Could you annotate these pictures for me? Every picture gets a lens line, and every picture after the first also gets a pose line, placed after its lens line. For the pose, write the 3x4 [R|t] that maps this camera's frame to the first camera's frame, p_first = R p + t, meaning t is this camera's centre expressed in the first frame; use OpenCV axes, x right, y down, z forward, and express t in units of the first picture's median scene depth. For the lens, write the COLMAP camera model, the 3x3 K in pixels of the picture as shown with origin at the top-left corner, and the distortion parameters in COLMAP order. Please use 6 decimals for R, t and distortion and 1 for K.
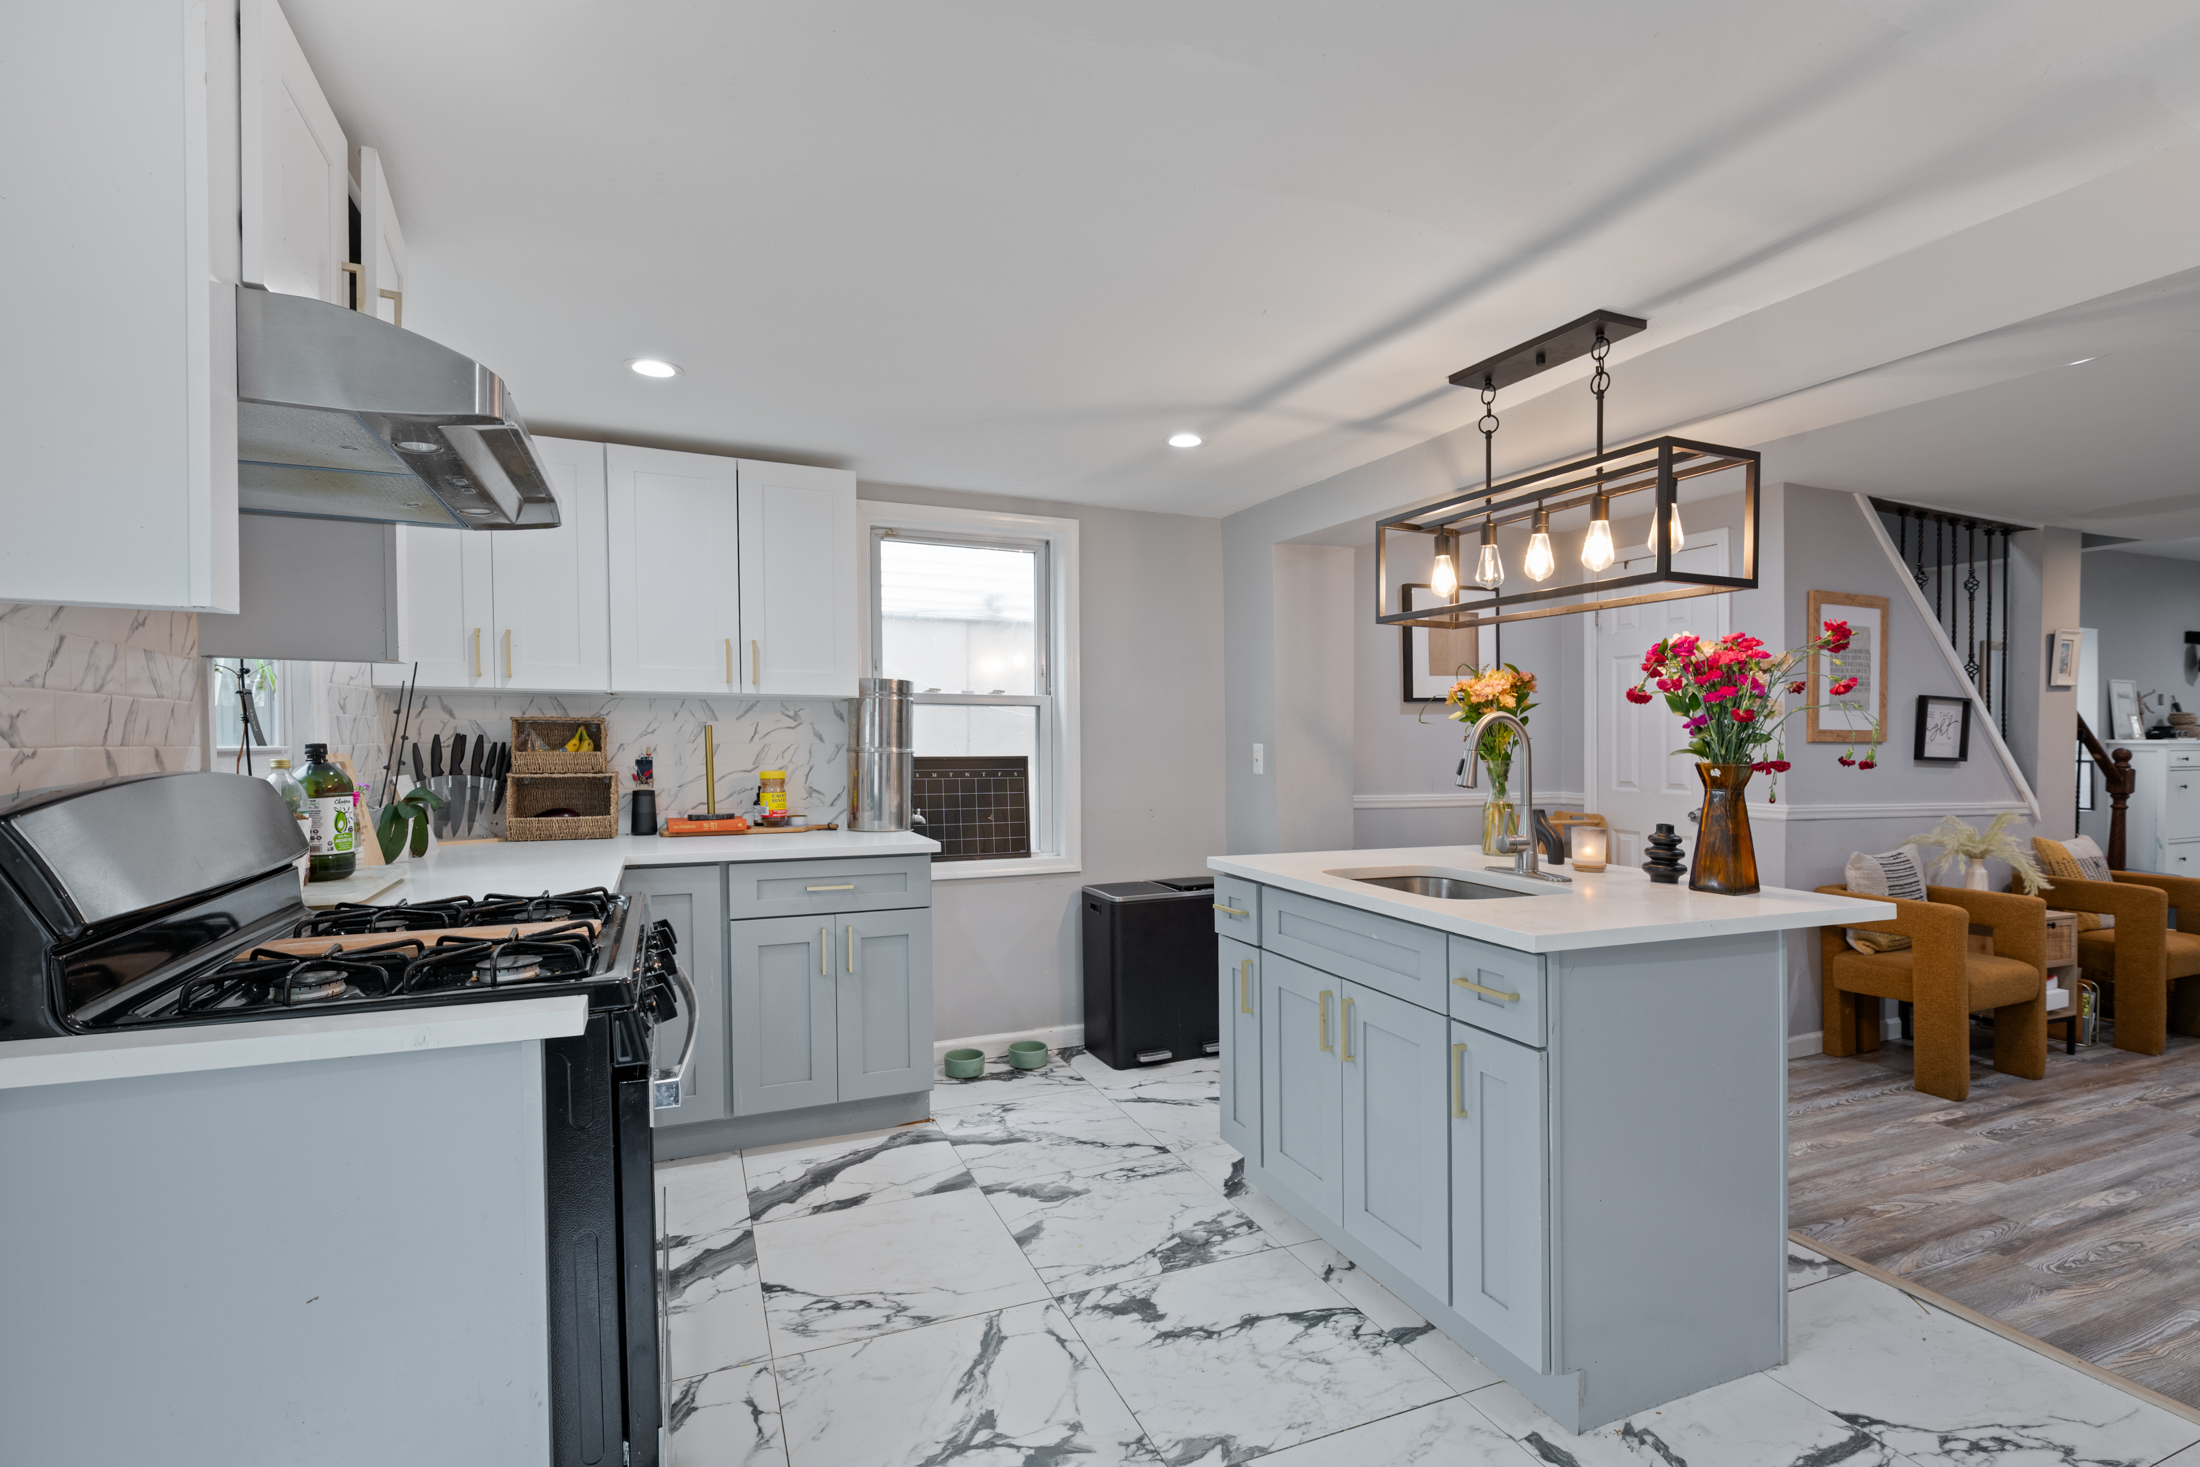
lens RADIAL K [[1004.3, 0, 1098.2], [0, 1004.3, 739.7], [0, 0, 1]] dist [-0.000125, -0.000399]
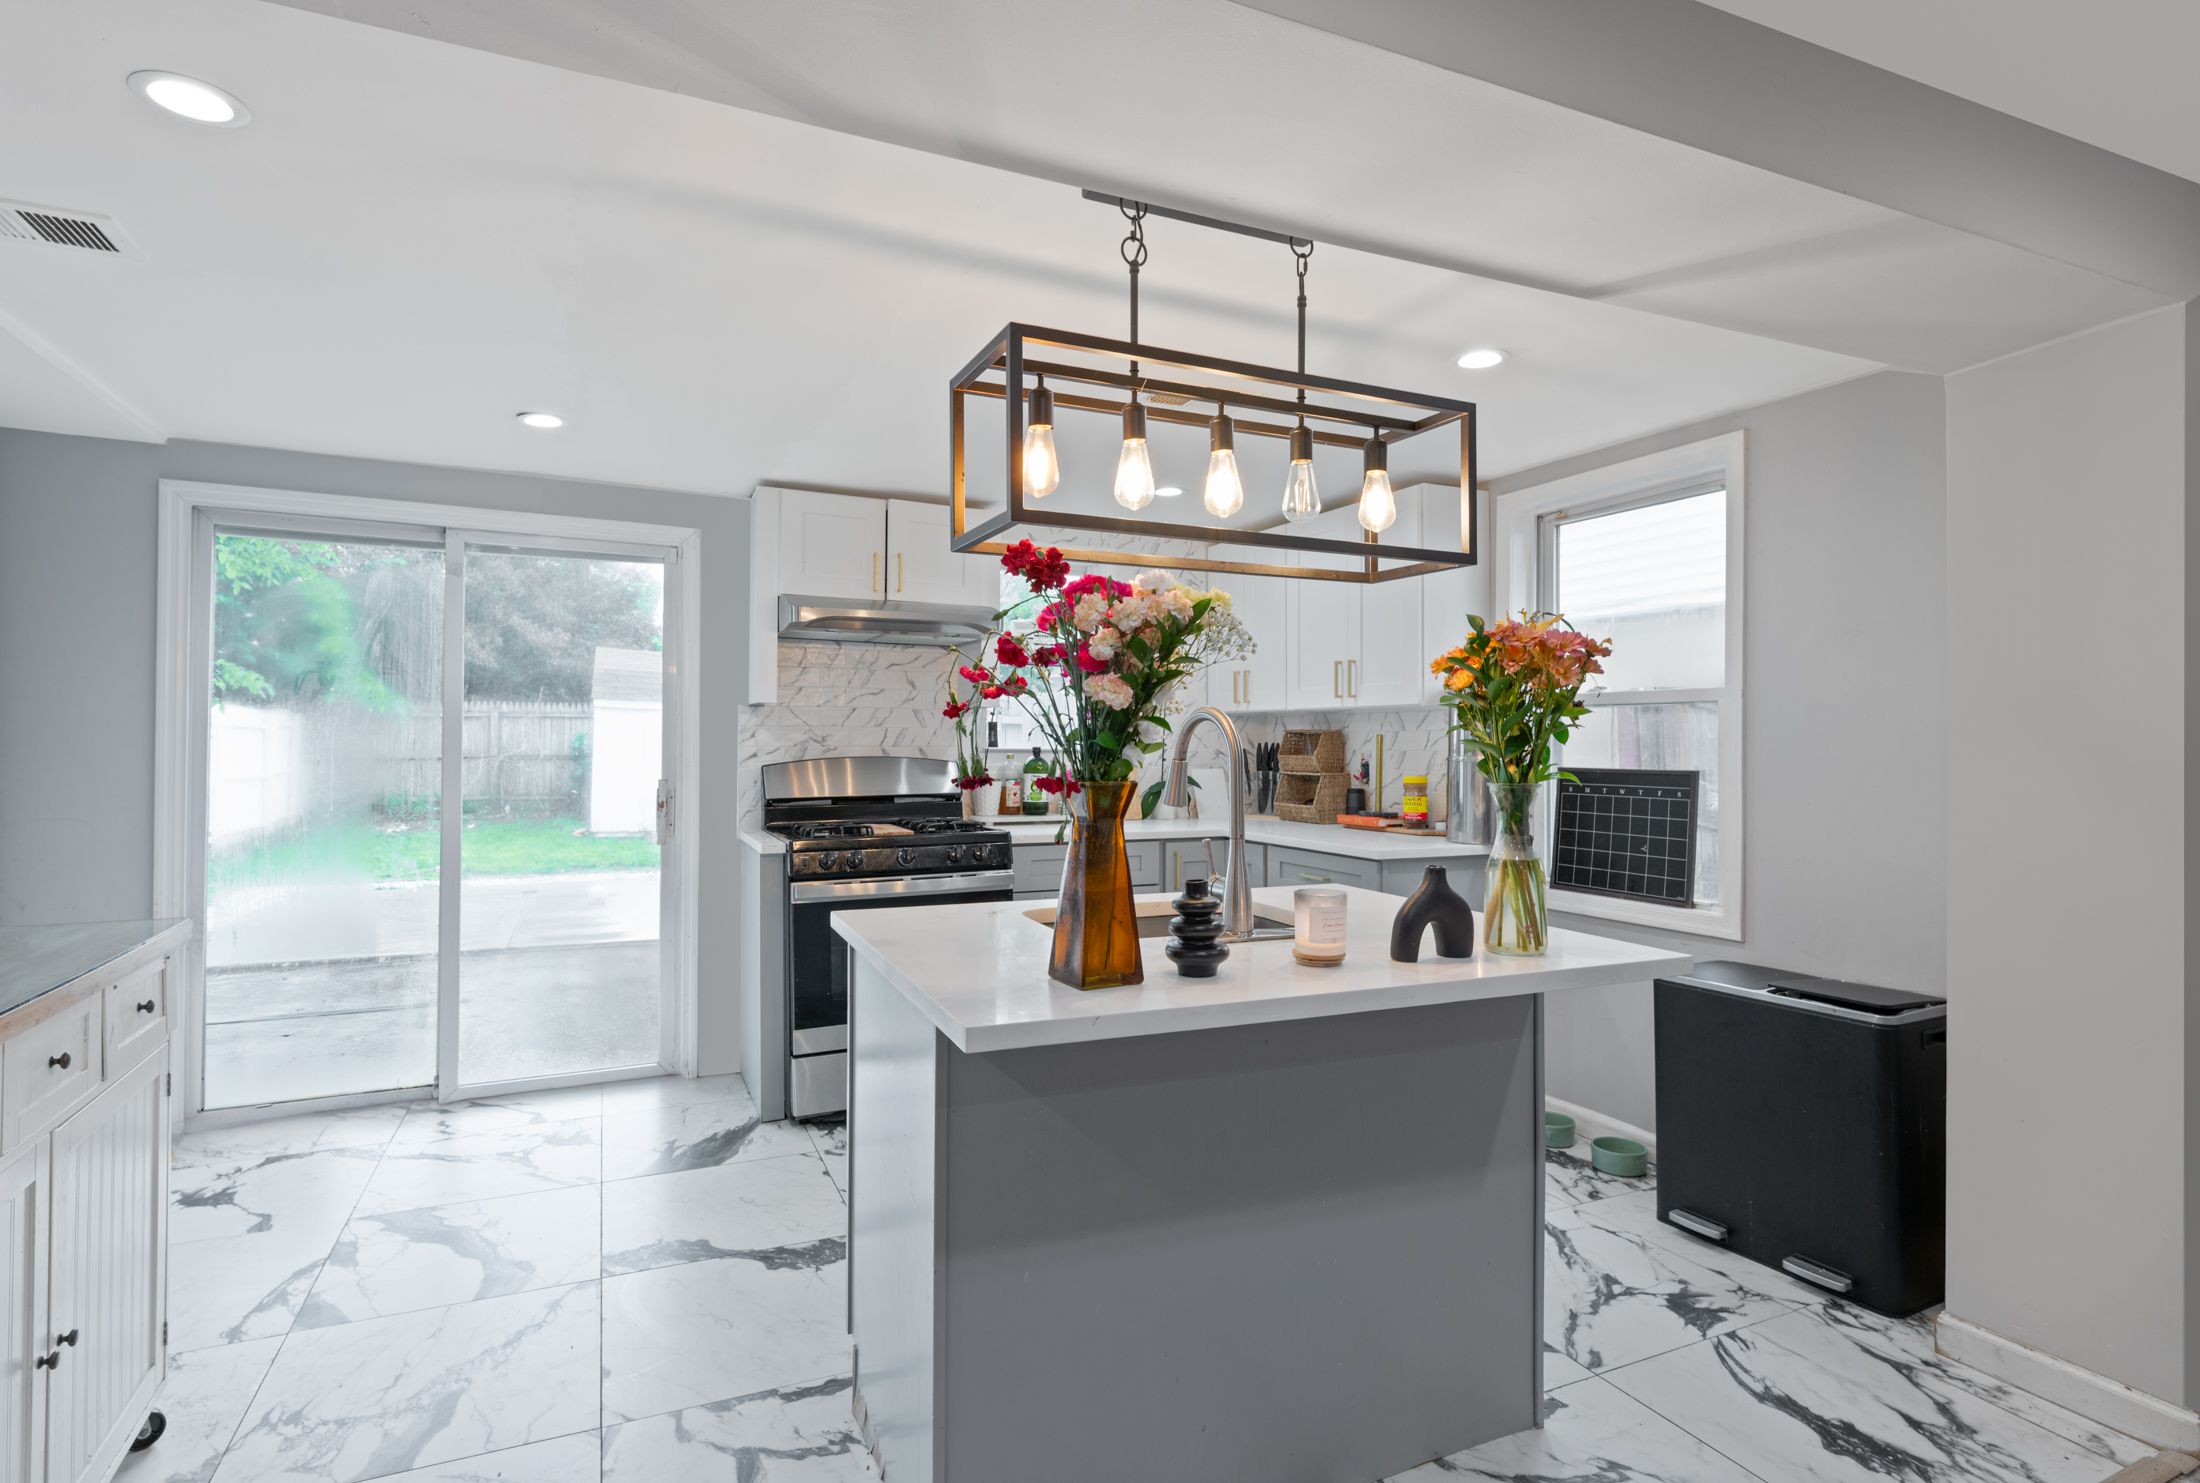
lens RADIAL K [[1094.3, 0, 1082.1], [0, 1094.3, 737.5], [0, 0, 1]] dist [0.002692, 0.000458]
pose [[0.023874, -0.008486, -0.999679, 1.010087], [-0.010086, 0.999911, -0.008729, 0.004504], [0.999664, 0.010291, 0.023787, 0.747379]]
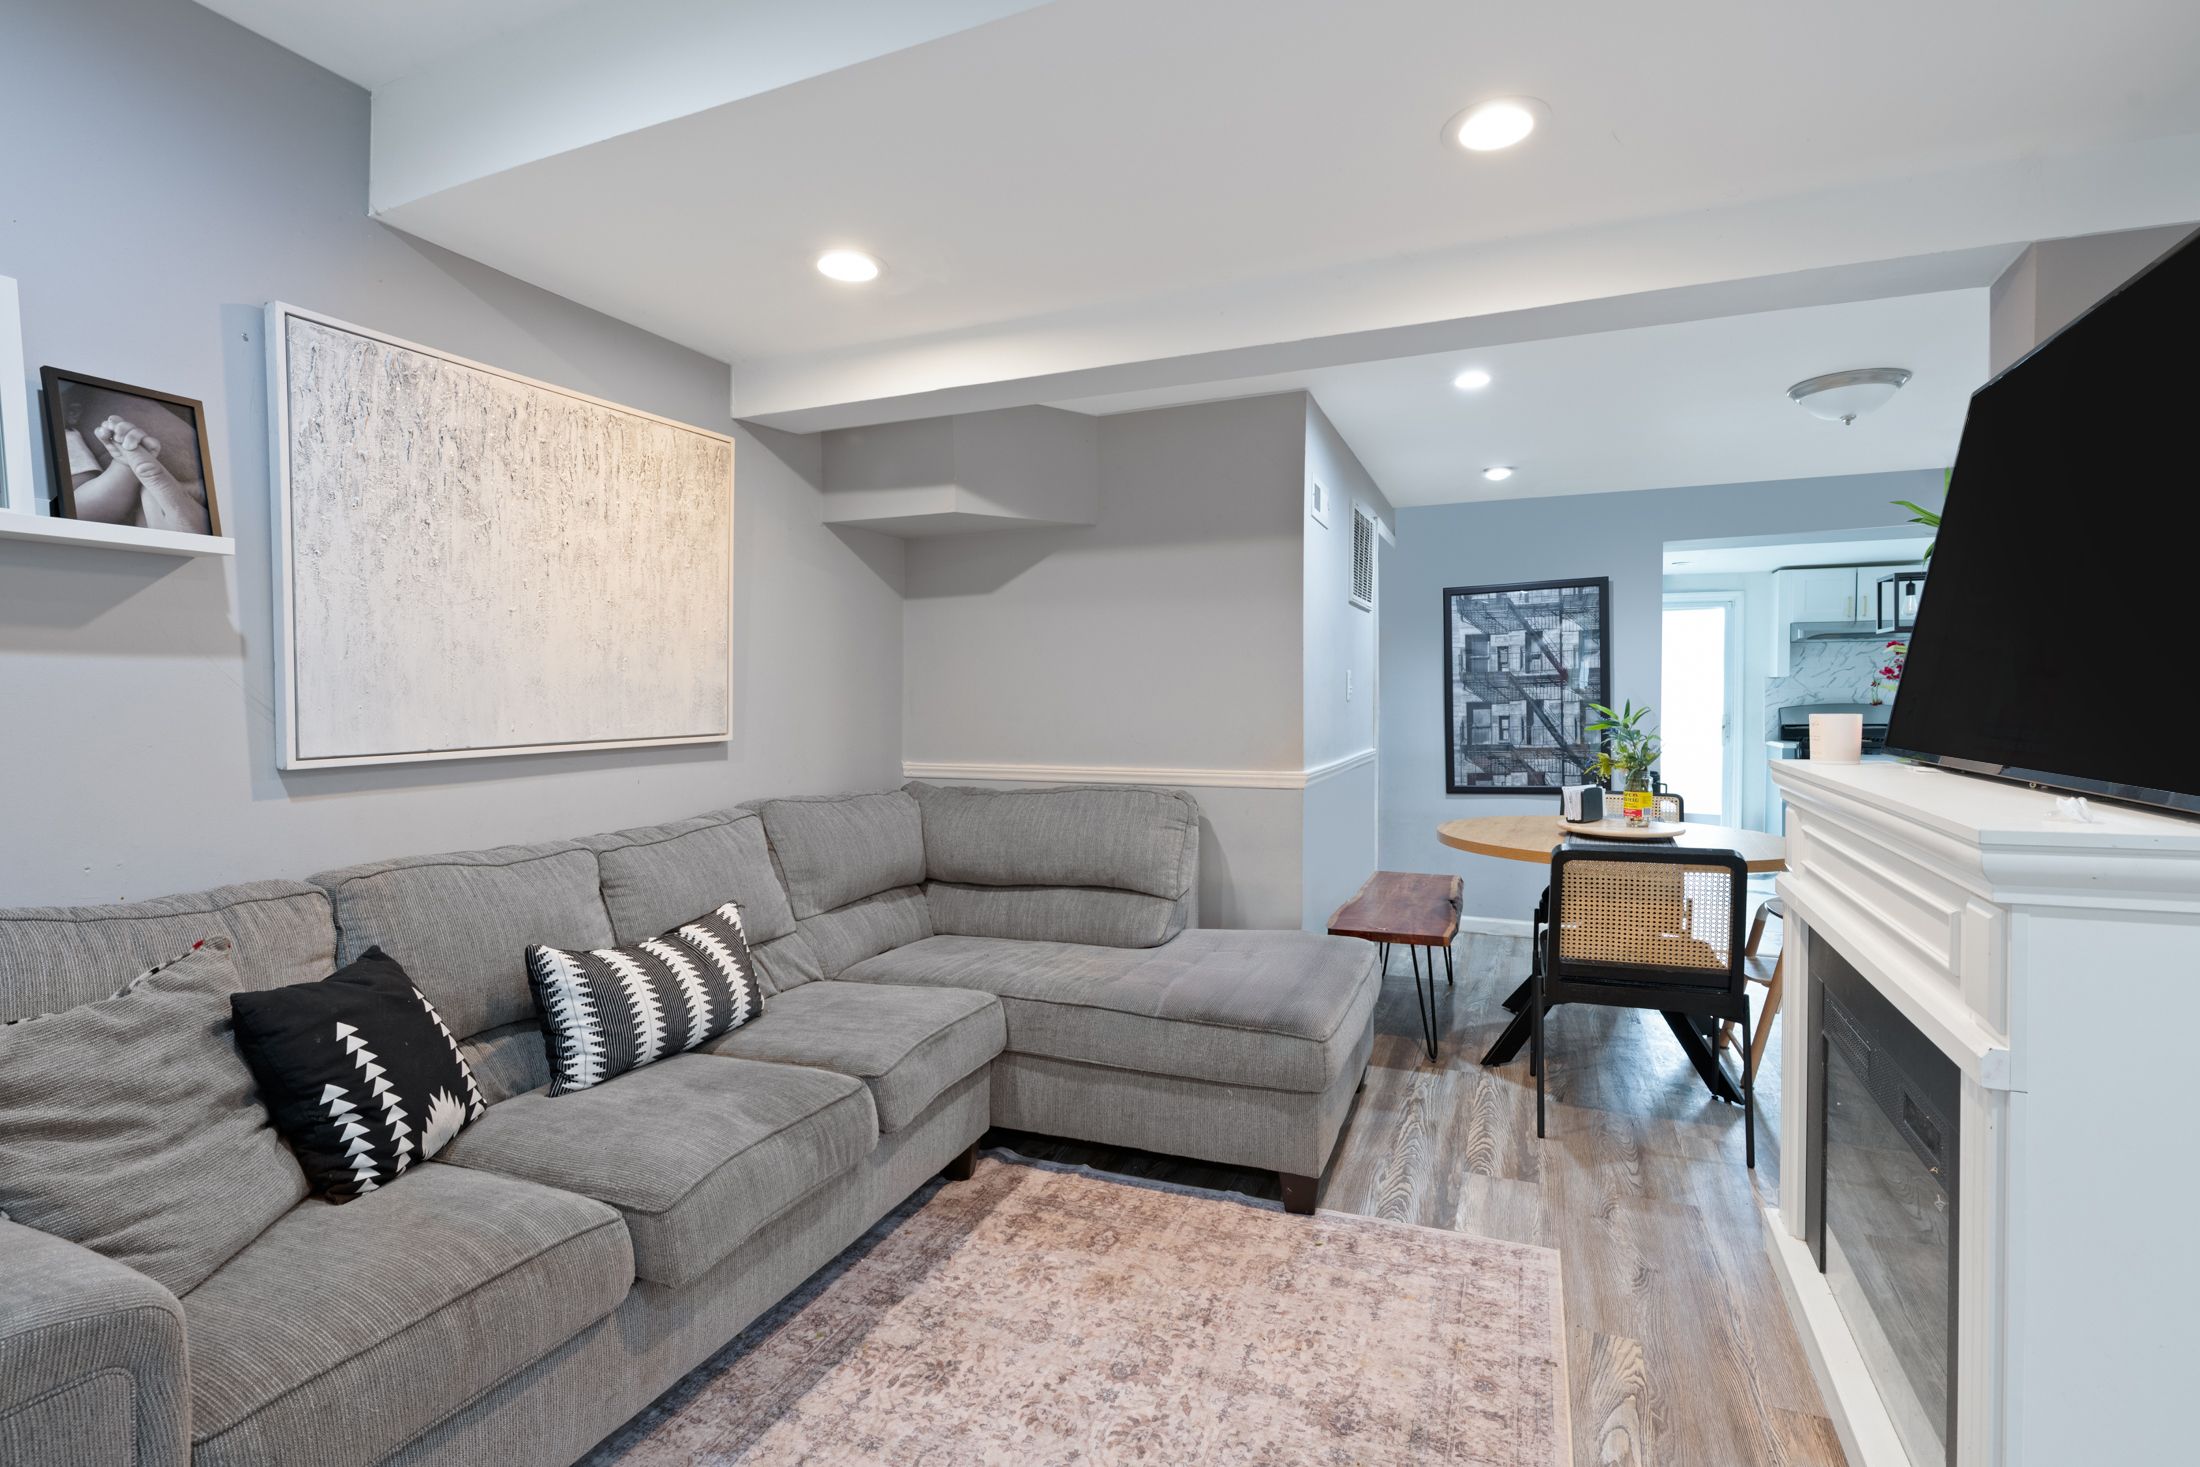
lens RADIAL K [[1028.0, 0, 1099.0], [0, 1028.0, 723.4], [0, 0, 1]] dist [0.002730, -0.000540]
pose [[-0.710963, 0.010834, -0.703146, 2.676974], [-0.007143, 0.999718, 0.022626, 0.023499], [0.703194, 0.021109, -0.710685, 1.022716]]
